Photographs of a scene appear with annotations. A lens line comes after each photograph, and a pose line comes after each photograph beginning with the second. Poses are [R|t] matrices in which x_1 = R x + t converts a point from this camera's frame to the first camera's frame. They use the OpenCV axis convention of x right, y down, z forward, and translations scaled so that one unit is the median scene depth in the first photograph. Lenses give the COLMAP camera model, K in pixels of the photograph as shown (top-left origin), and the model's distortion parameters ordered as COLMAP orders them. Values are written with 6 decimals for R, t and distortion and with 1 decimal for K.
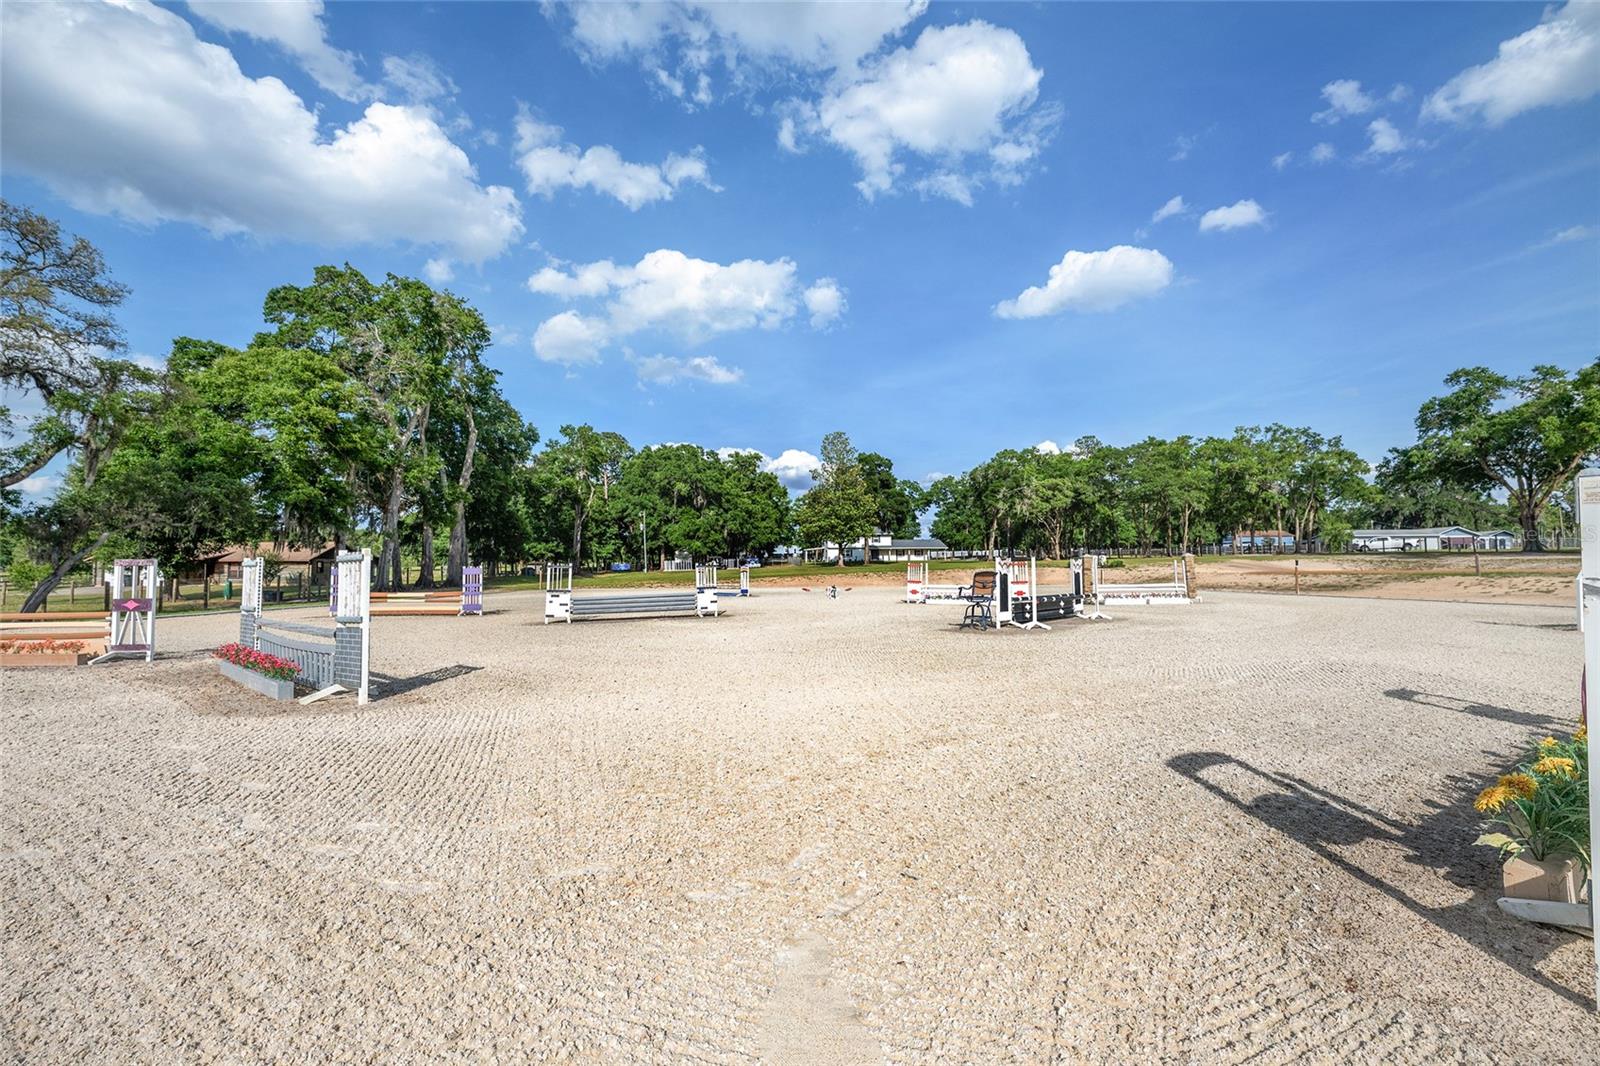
lens RADIAL K [[643.4, 0, 796.1], [0, 643.4, 531.6], [0, 0, 1]] dist [-0.020403, 0.000752]
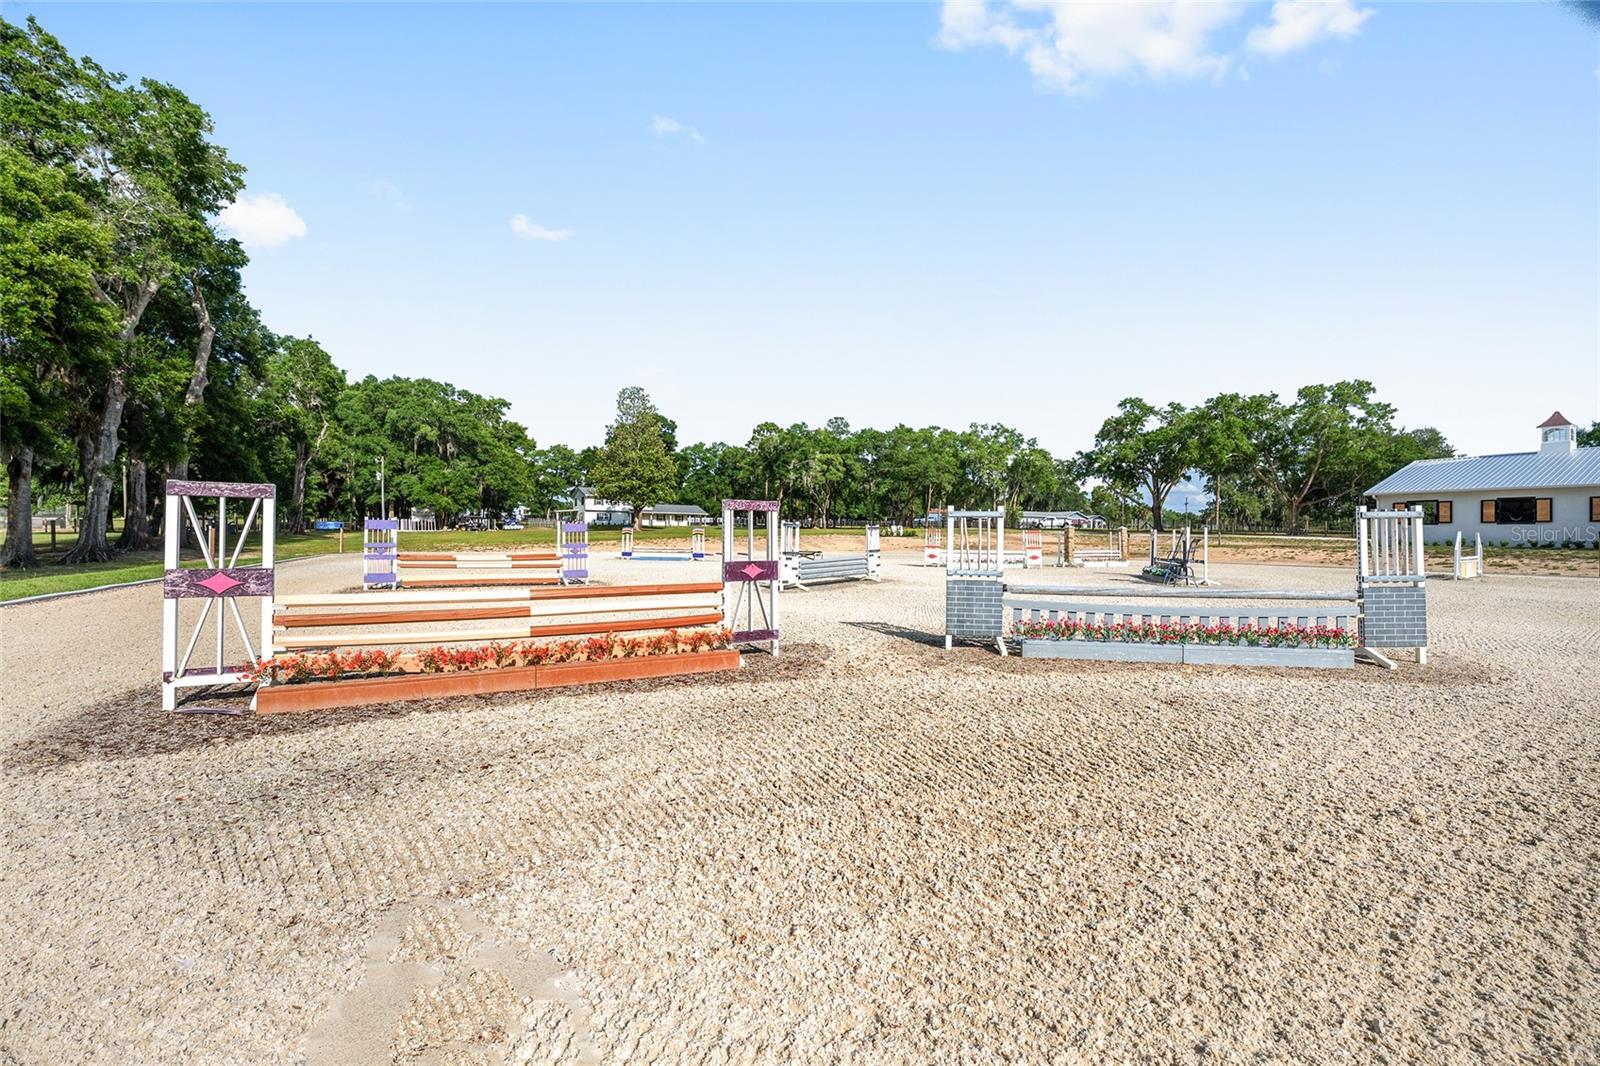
lens RADIAL K [[643.4, 0, 812.2], [0, 643.4, 540.1], [0, 0, 1]] dist [-0.020403, 0.000752]
pose [[0.884805, 0.014097, 0.465748, -0.141047], [-0.044726, 0.997496, 0.054775, 0.004965], [-0.463809, -0.069296, 0.883221, 0.042321]]
